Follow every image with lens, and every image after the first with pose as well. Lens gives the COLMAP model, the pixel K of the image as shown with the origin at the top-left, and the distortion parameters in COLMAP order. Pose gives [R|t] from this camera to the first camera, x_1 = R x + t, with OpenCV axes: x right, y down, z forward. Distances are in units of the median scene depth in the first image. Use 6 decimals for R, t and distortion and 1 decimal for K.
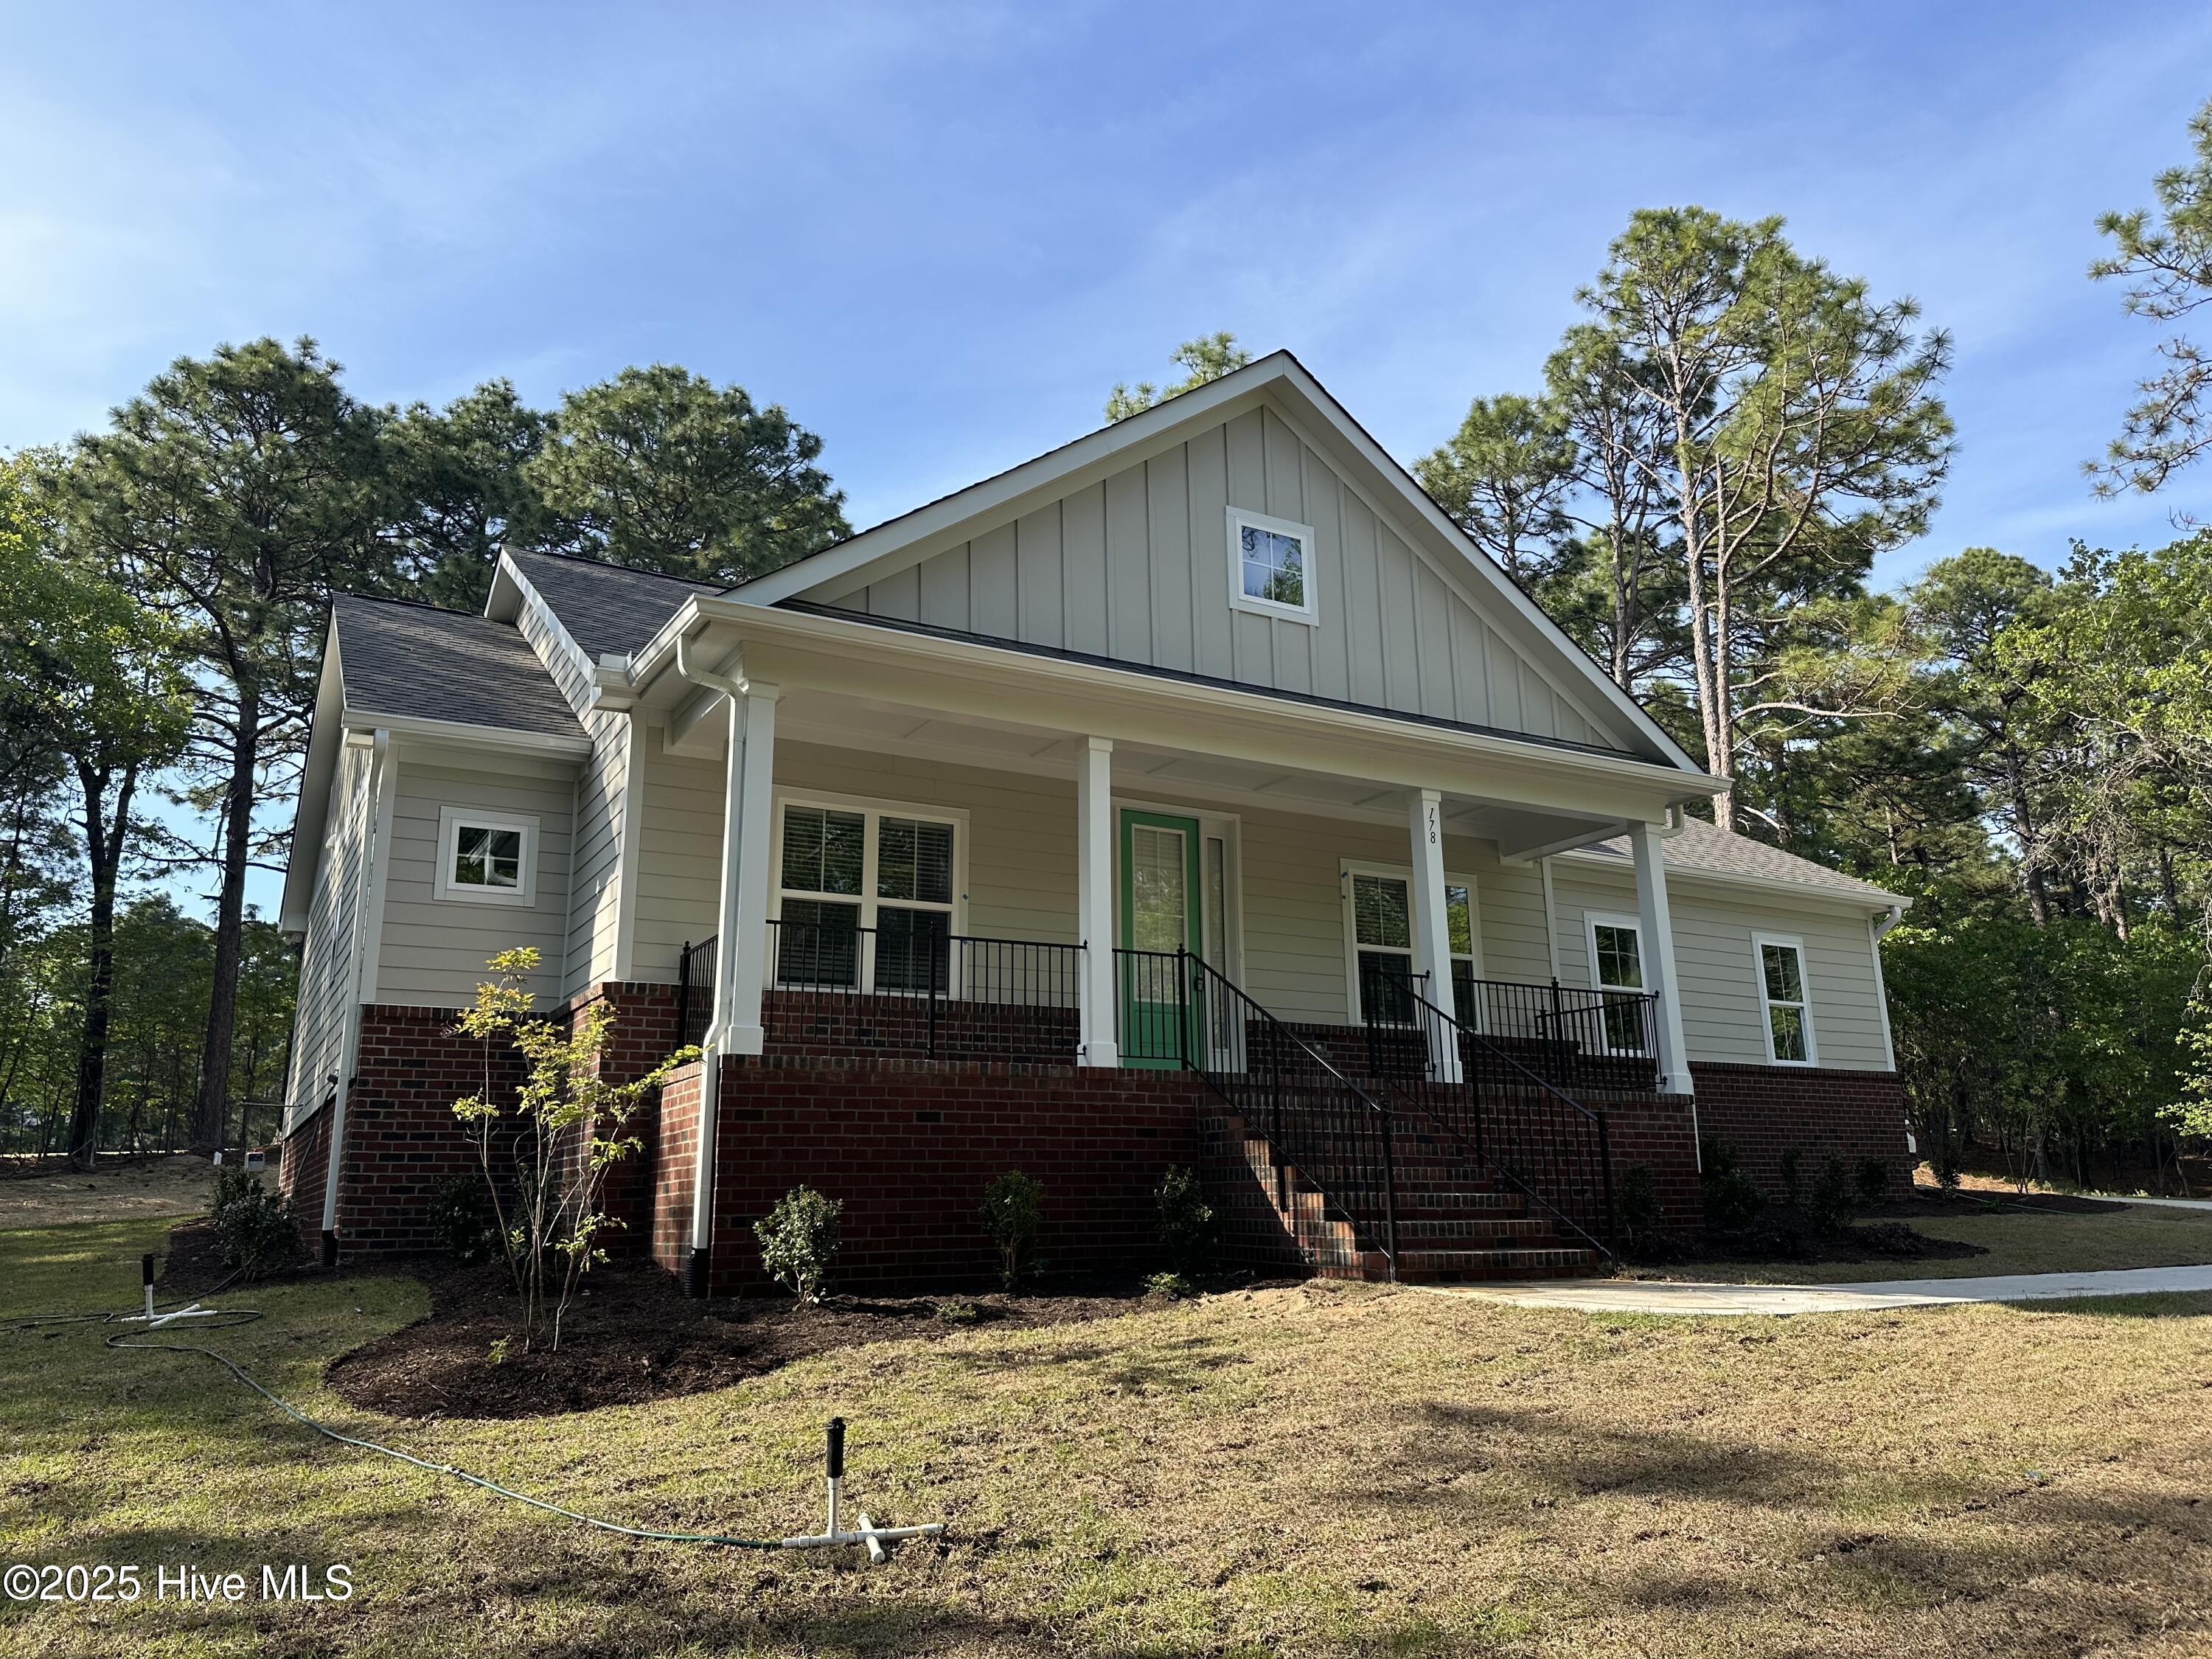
lens RADIAL K [[1569.3, 0, 1096.1], [0, 1569.3, 830.3], [0, 0, 1]] dist [0.092443, -0.032724]
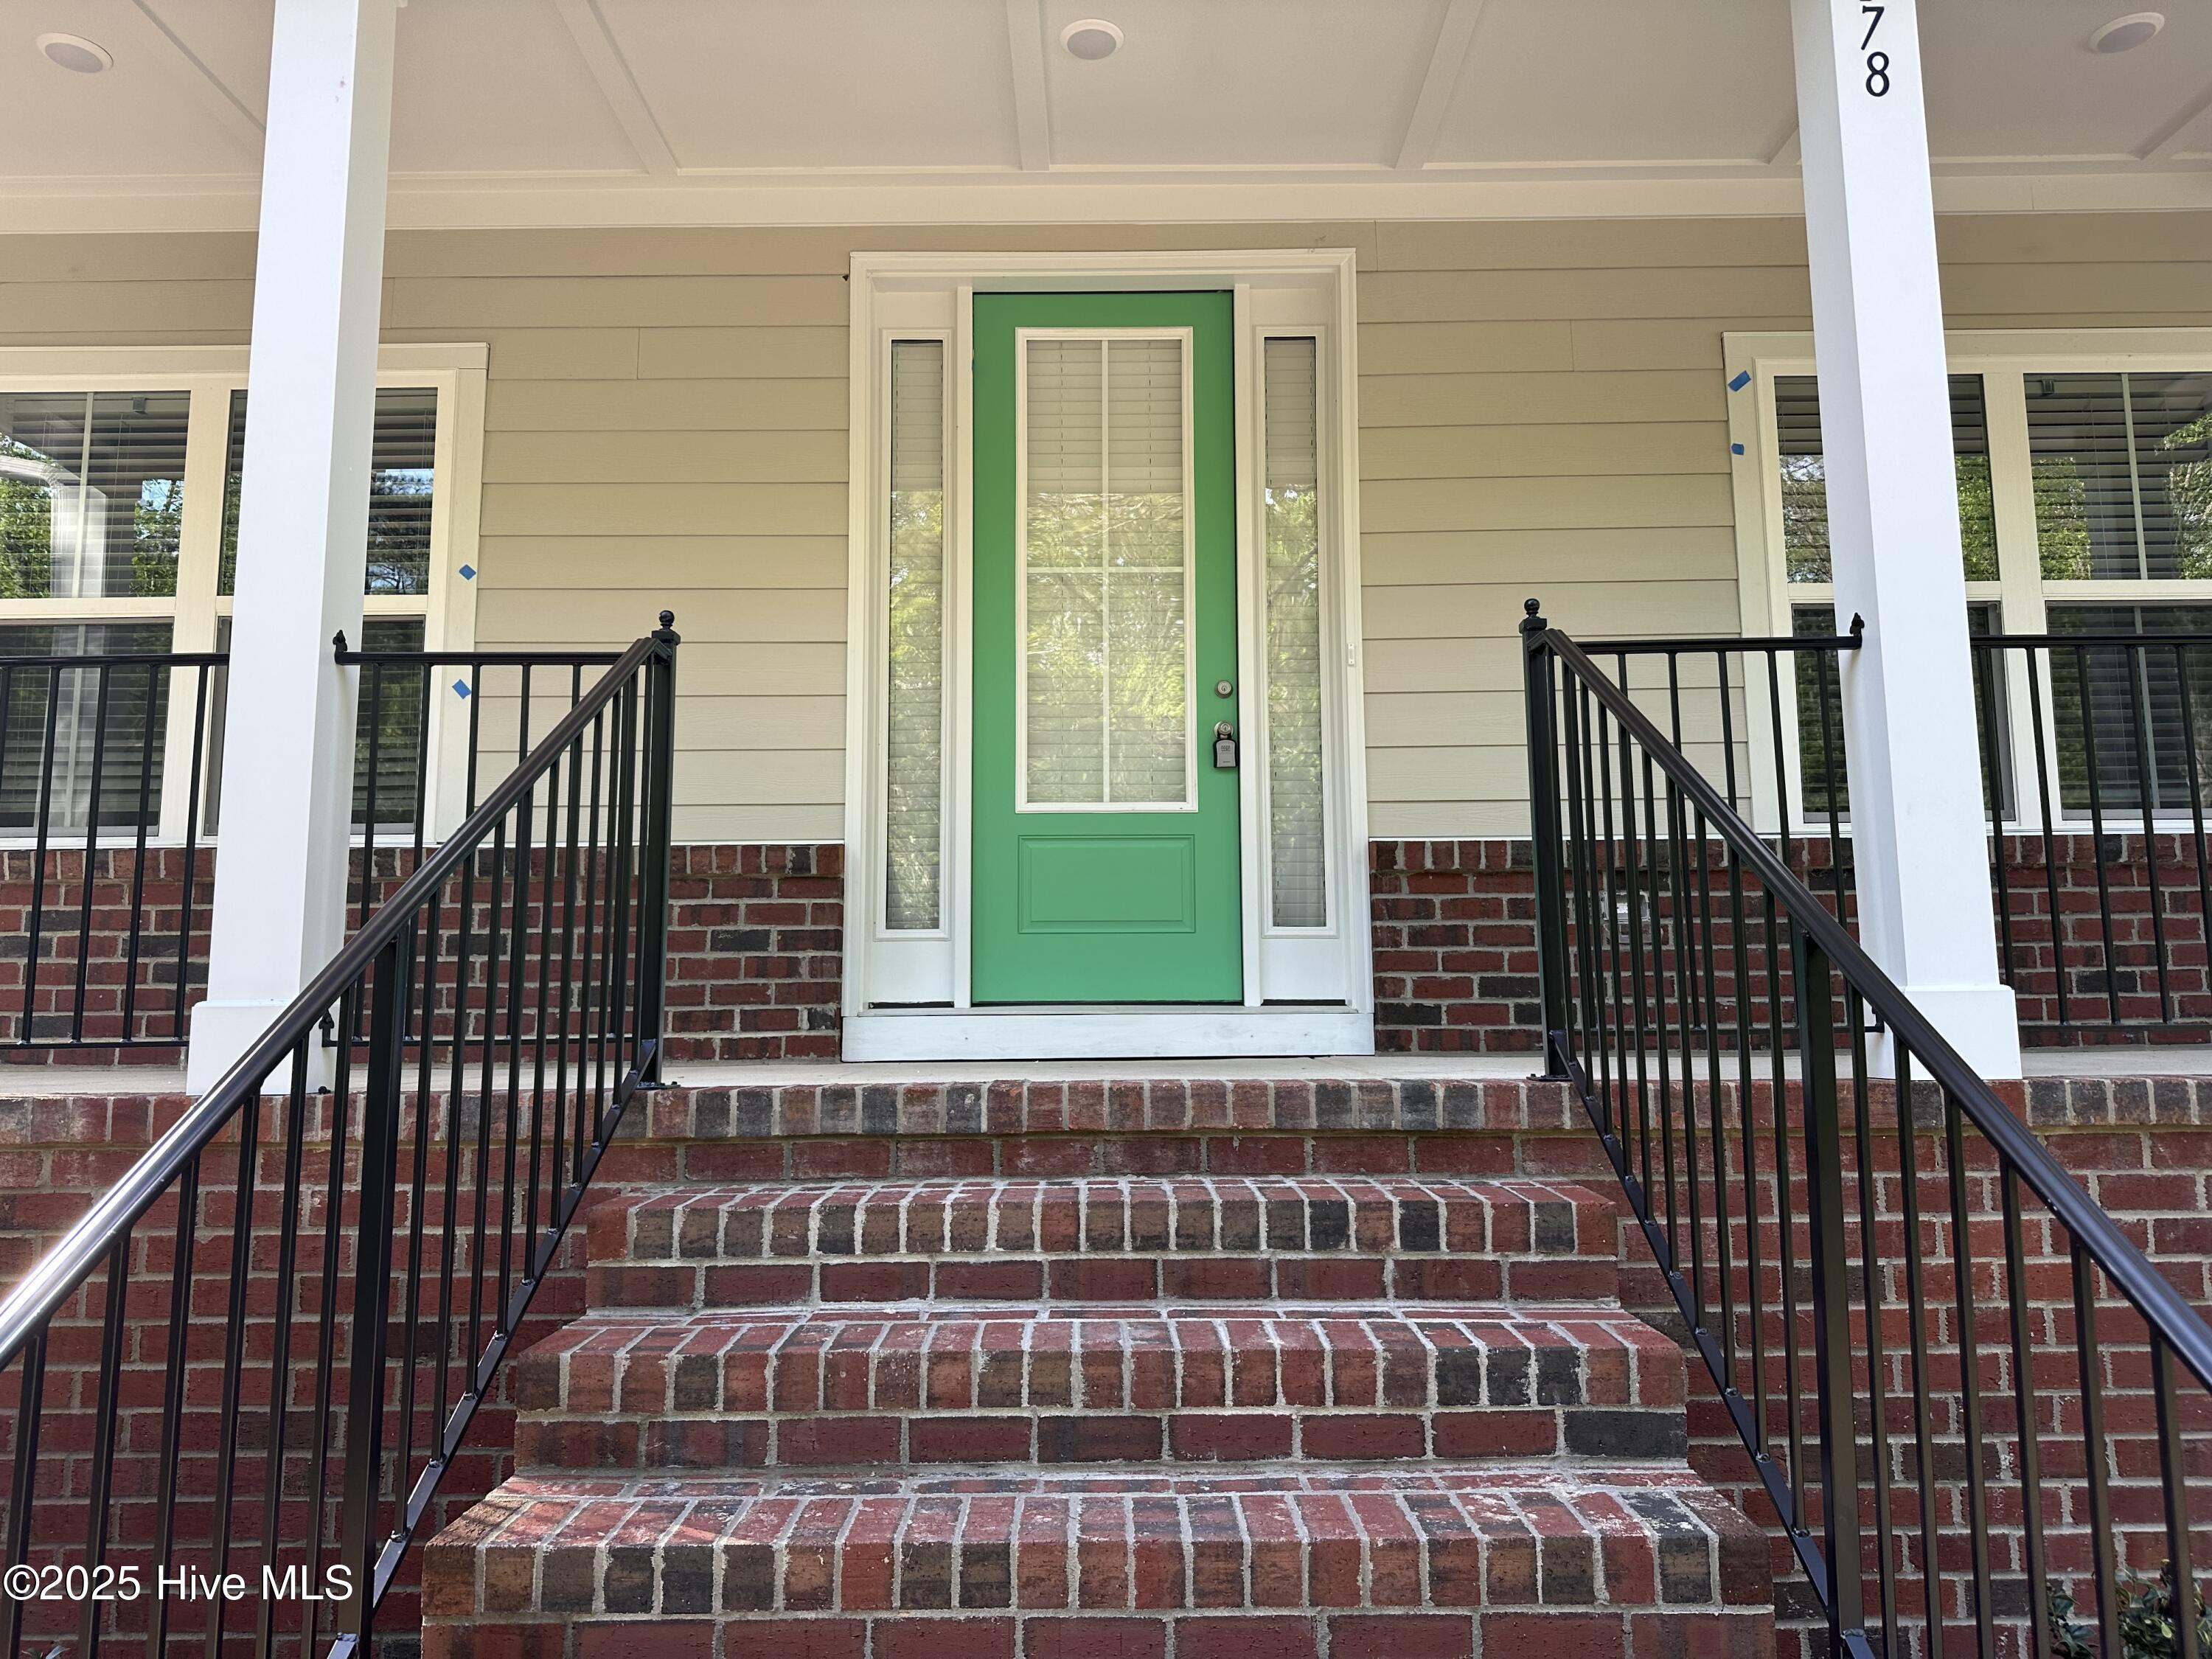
lens RADIAL K [[1569.3, 0, 1111.3], [0, 1569.3, 823.0], [0, 0, 1]] dist [0.092443, -0.032724]
pose [[0.868646, -0.060645, -0.491708, 0.220920], [0.118809, 0.989018, 0.087906, 0.081386], [0.480977, -0.134778, 0.866312, 0.689362]]
